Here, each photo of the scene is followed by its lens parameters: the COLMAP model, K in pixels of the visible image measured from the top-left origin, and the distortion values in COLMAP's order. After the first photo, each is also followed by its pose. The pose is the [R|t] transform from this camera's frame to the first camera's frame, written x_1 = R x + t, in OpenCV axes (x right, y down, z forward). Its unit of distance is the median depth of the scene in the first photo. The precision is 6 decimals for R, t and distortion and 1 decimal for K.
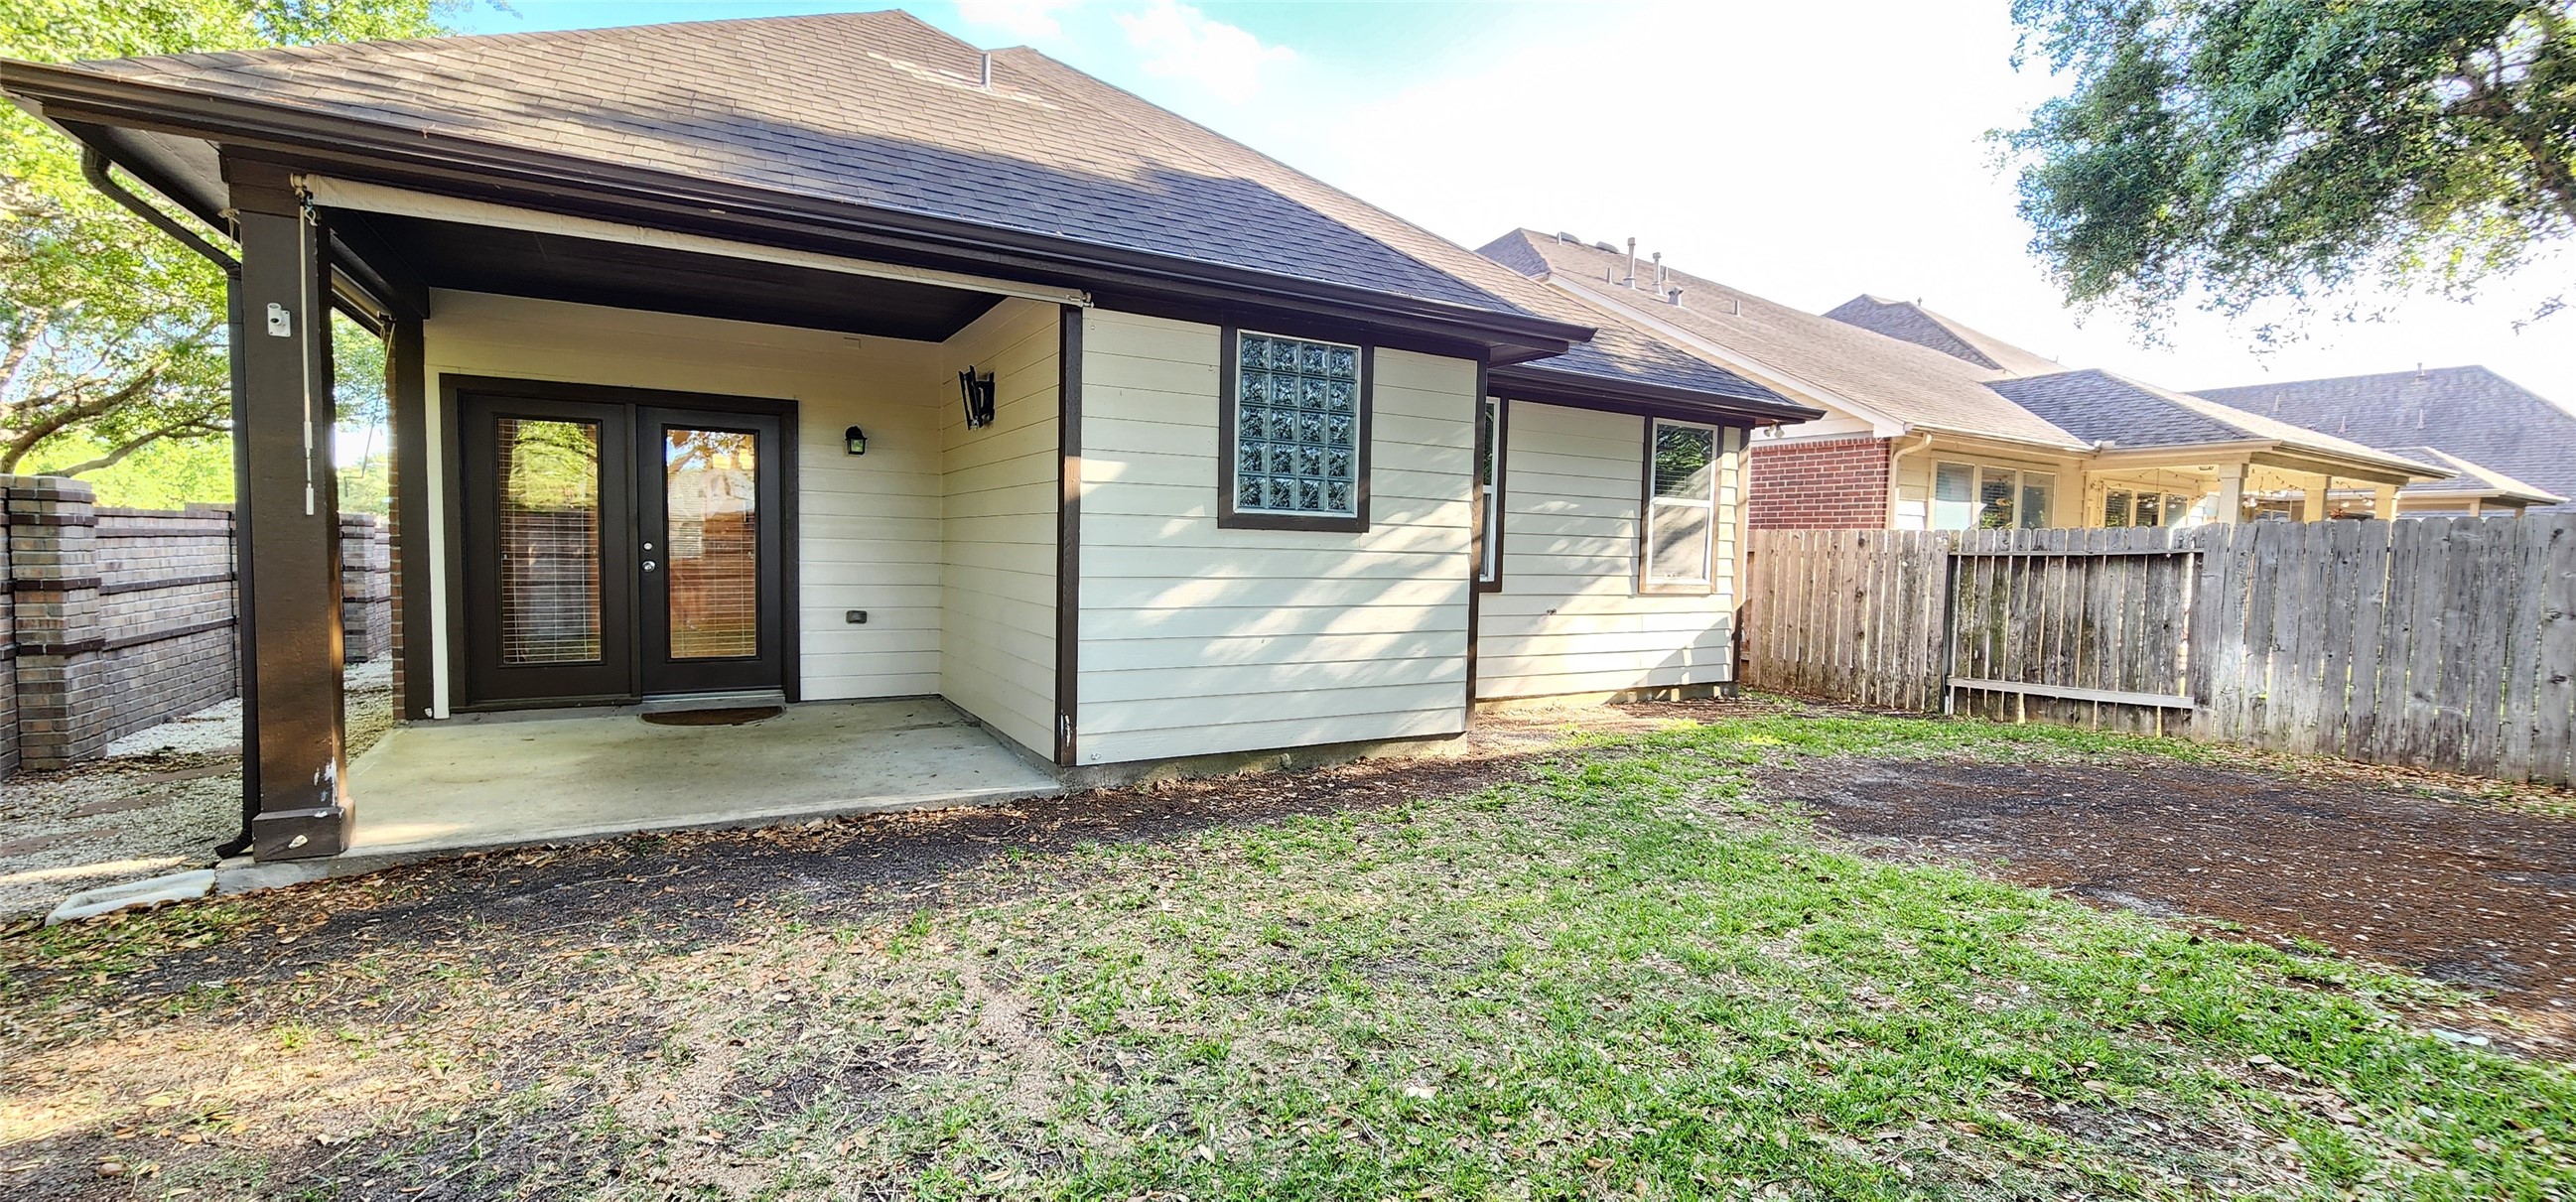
lens RADIAL K [[1053.0, 0, 1287.9], [0, 1053.0, 605.5], [0, 0, 1]] dist [0.000448, 0.000033]
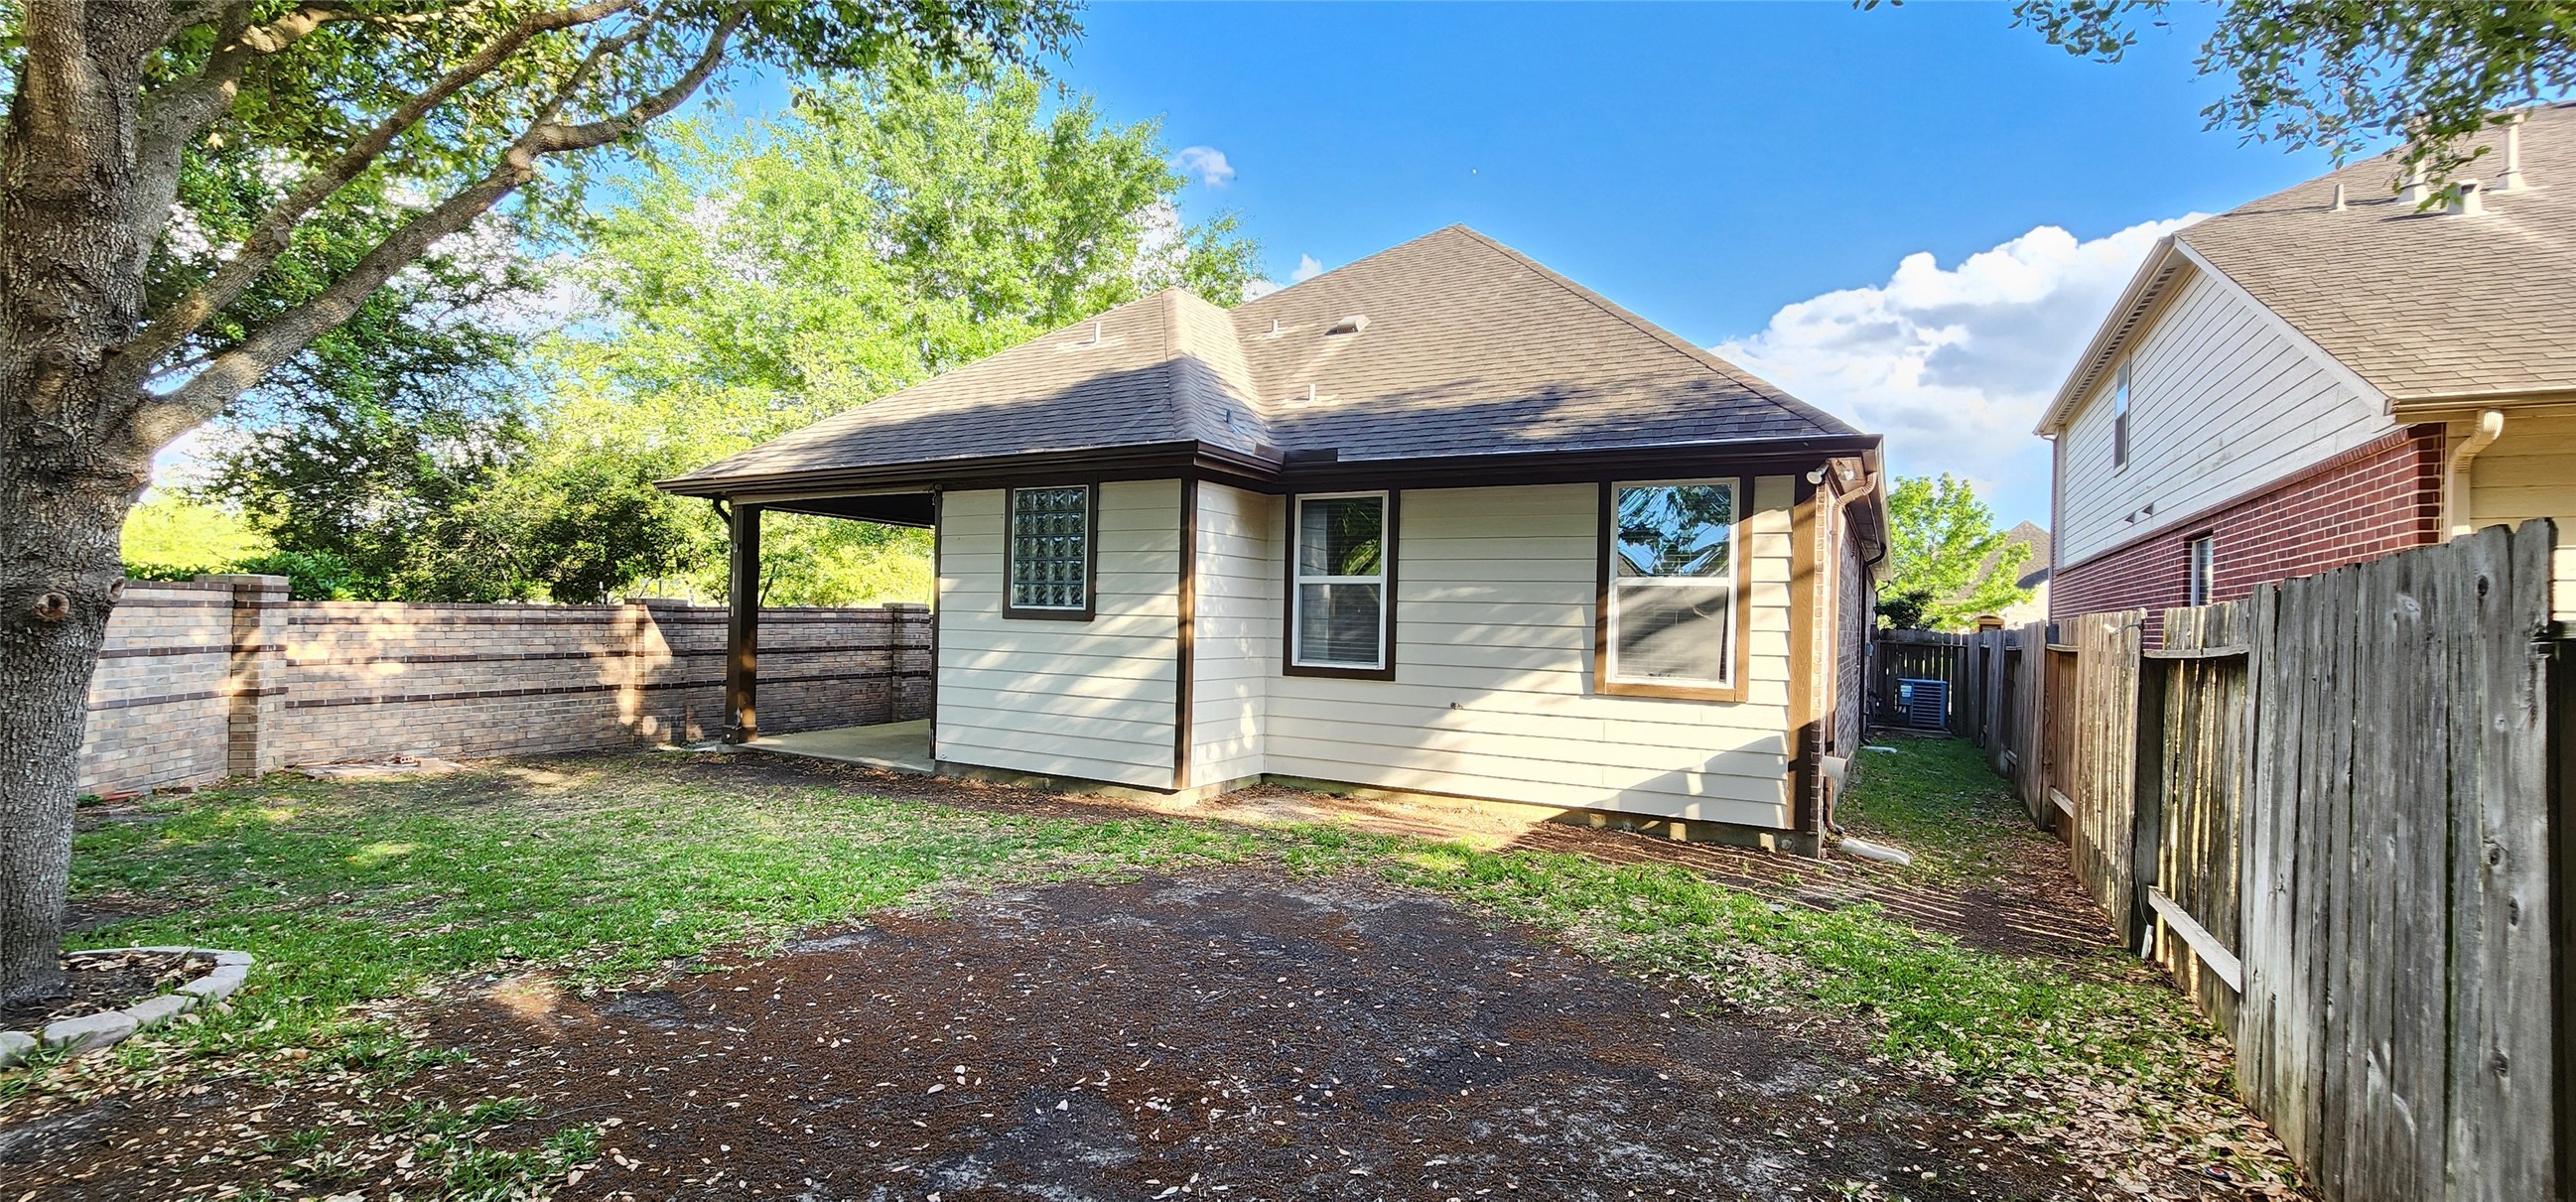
lens RADIAL K [[1053.0, 0, 1285.8], [0, 1053.0, 617.5], [0, 0, 1]] dist [0.000448, 0.000033]
pose [[0.489131, -0.019370, -0.871995, 1.251440], [-0.061103, 0.996536, -0.056412, -0.011932], [0.870068, 0.080874, 0.486253, 0.523644]]
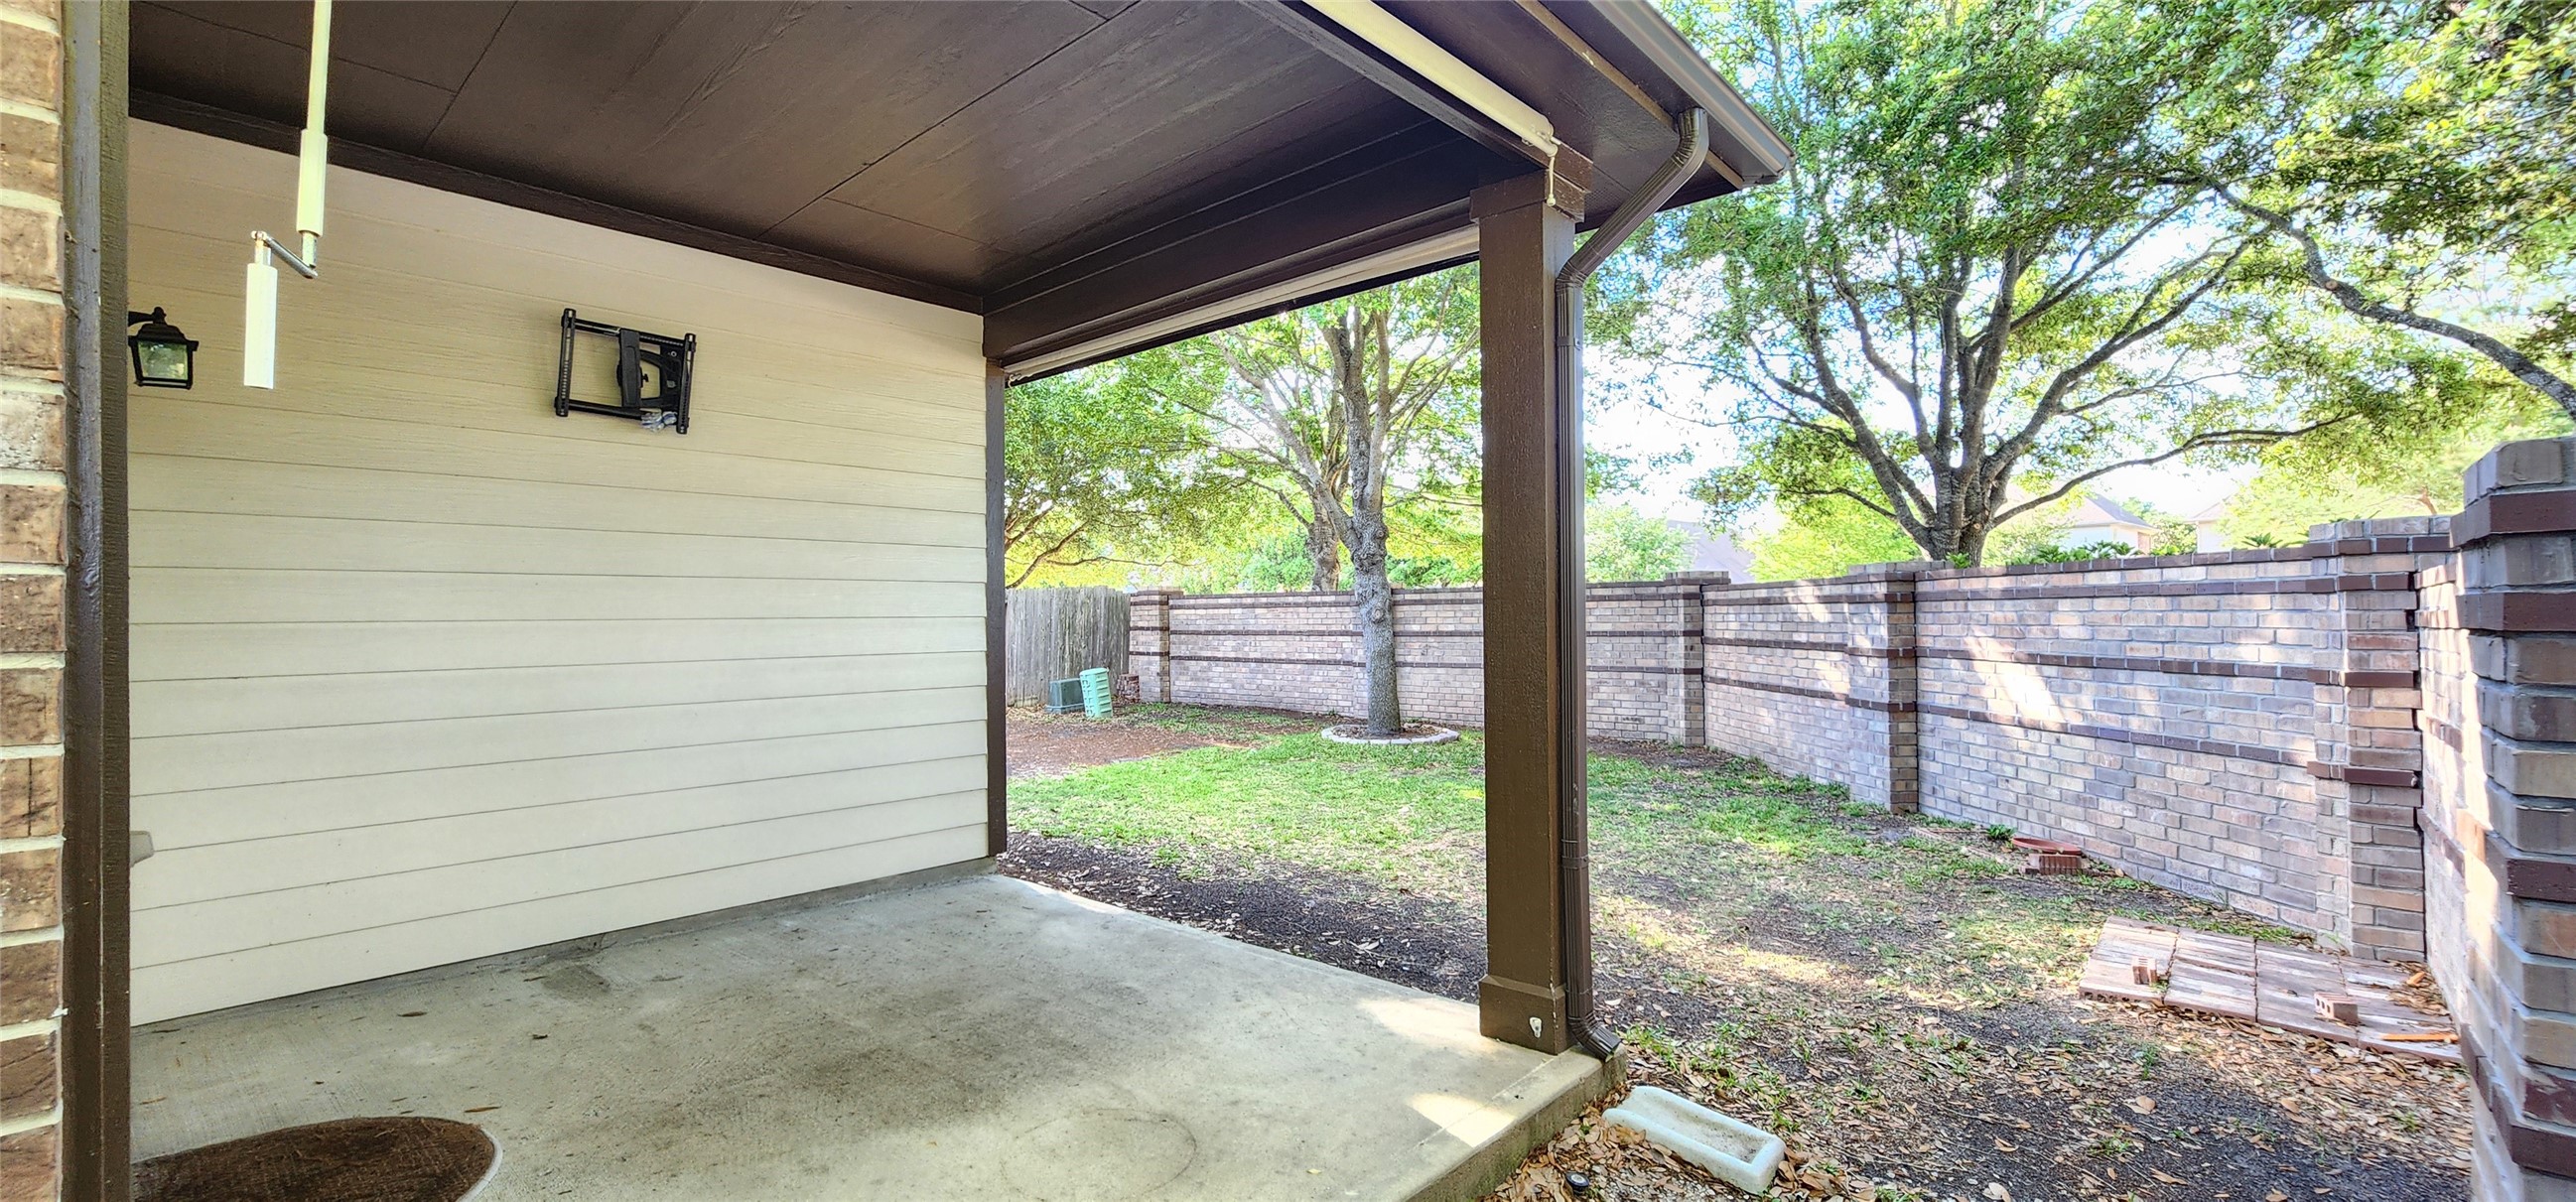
lens RADIAL K [[1053.0, 0, 1287.6], [0, 1053.0, 603.8], [0, 0, 1]] dist [0.000448, 0.000033]
pose [[-0.293564, -0.018146, 0.955767, -3.968834], [0.050685, 0.998118, 0.034518, -0.139070], [-0.954595, 0.058577, -0.292092, 1.221151]]
